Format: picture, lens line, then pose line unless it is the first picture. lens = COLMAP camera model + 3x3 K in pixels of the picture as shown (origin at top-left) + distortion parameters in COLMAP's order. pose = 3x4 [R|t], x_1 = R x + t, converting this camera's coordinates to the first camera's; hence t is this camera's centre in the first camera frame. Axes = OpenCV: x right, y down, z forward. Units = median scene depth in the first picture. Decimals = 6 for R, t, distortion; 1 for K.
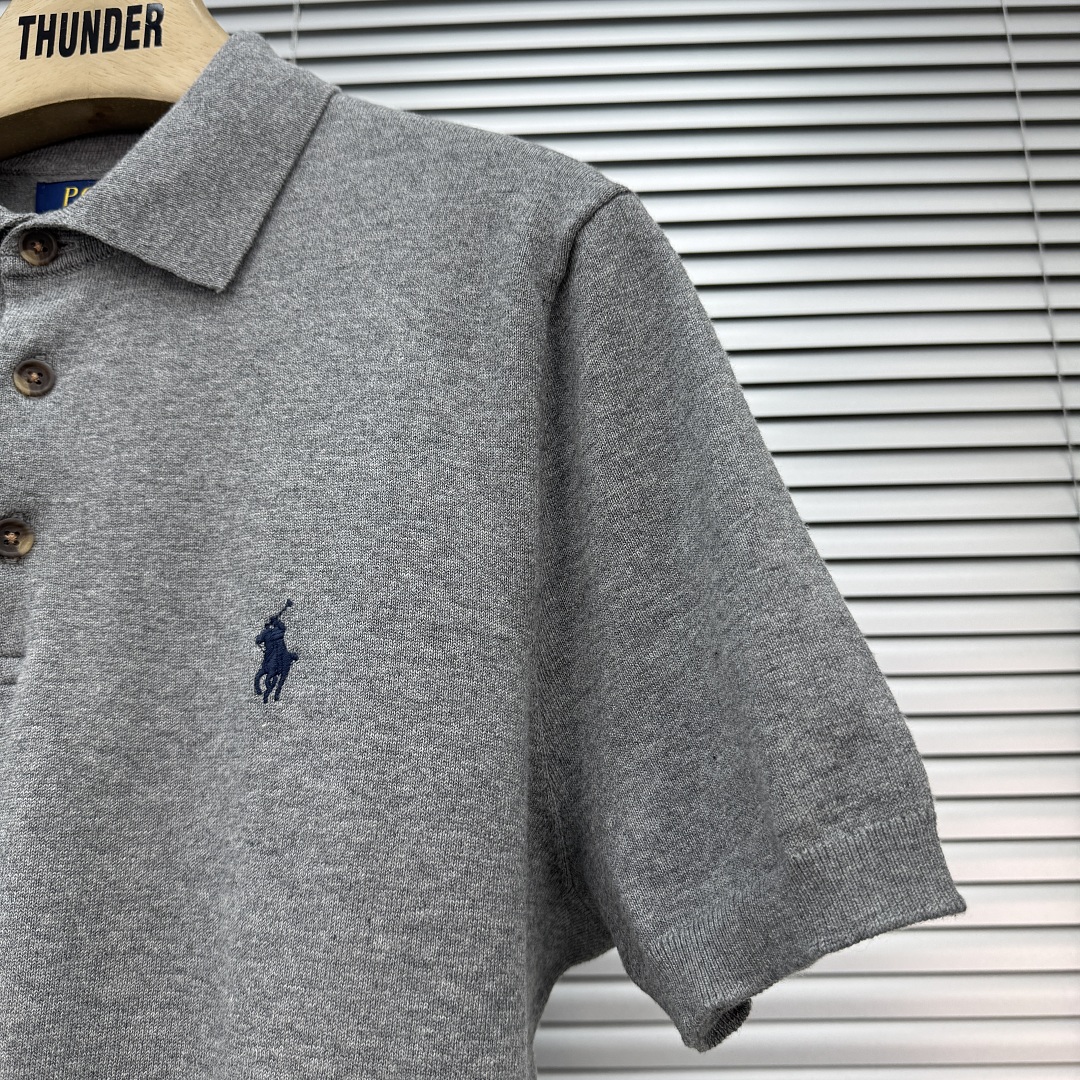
lens RADIAL K [[1075.2, 0, 533.0], [0, 1075.2, 539.9], [0, 0, 1]] dist [-0.019475, 0.000000]
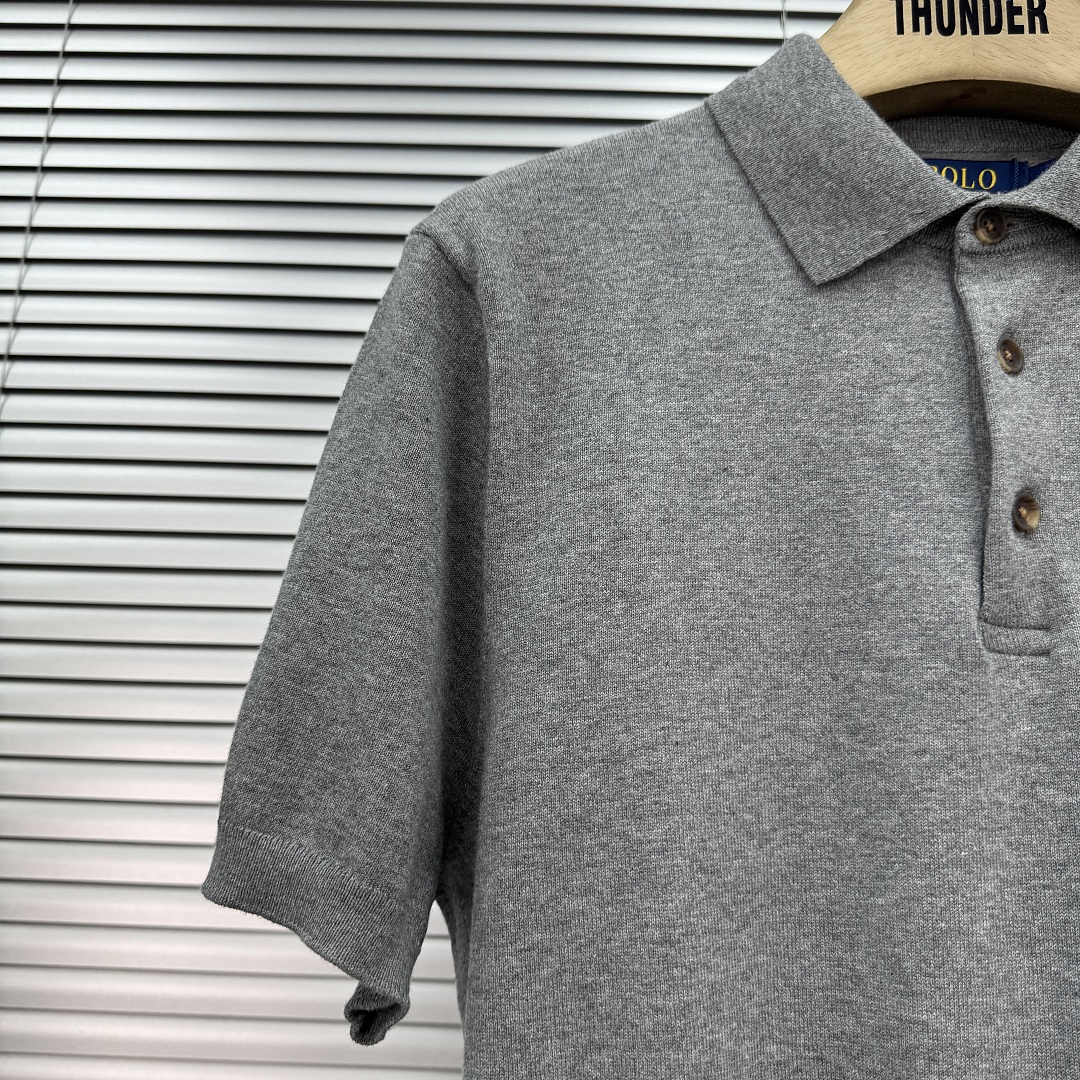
lens RADIAL K [[1075.2, 0, 541.1], [0, 1075.2, 546.4], [0, 0, 1]] dist [-0.019475, 0.000000]
pose [[0.998093, 0.052558, 0.032378, -0.912653], [-0.053258, 0.998357, 0.021132, 0.031015], [-0.031215, -0.022816, 0.999252, -0.008303]]
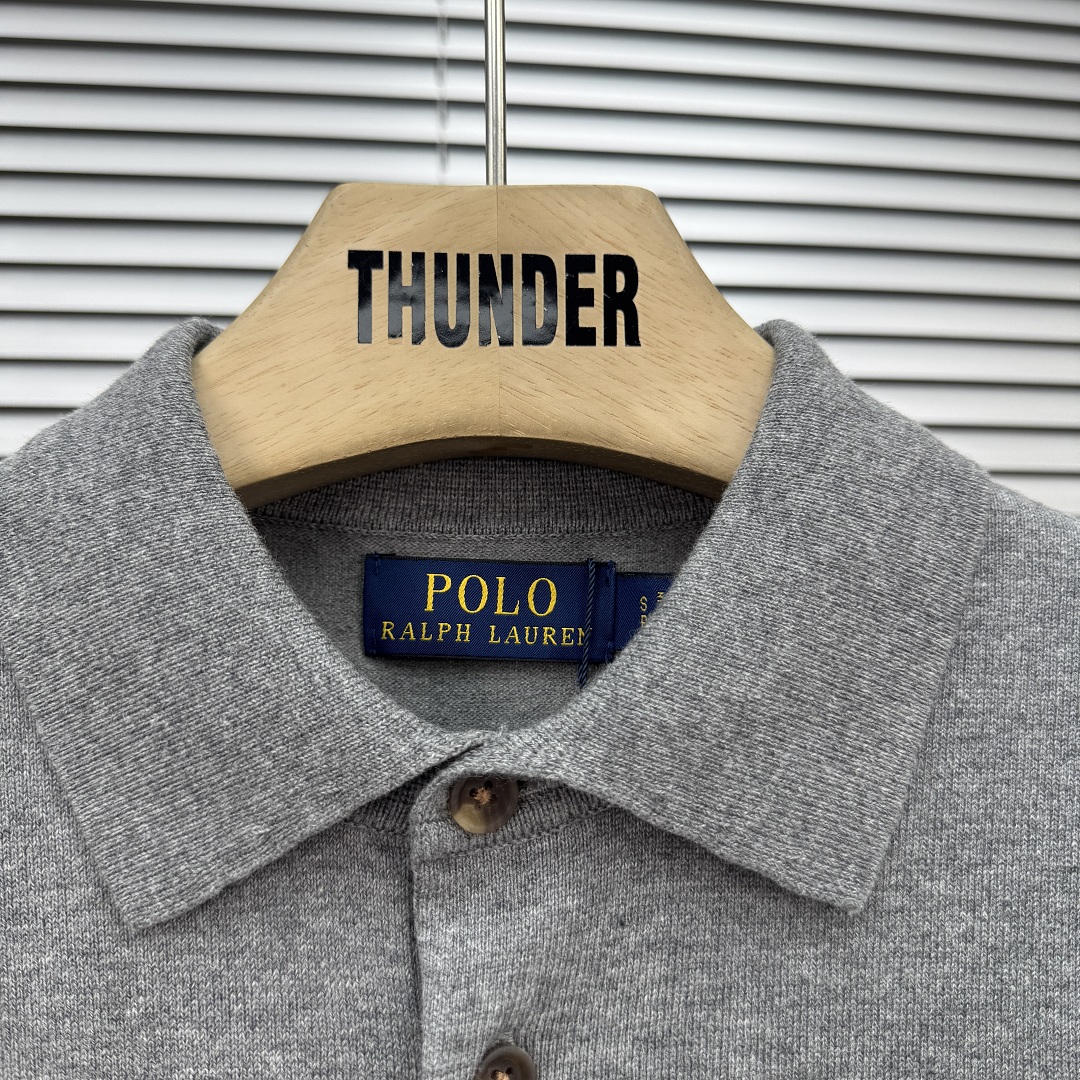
lens RADIAL K [[1075.2, 0, 549.9], [0, 1075.2, 540.2], [0, 0, 1]] dist [-0.019475, 0.000000]
pose [[0.986533, 0.027124, 0.161298, -0.521924], [-0.041288, 0.995514, 0.085125, -0.445828], [-0.158265, -0.090638, 0.983228, 0.503896]]
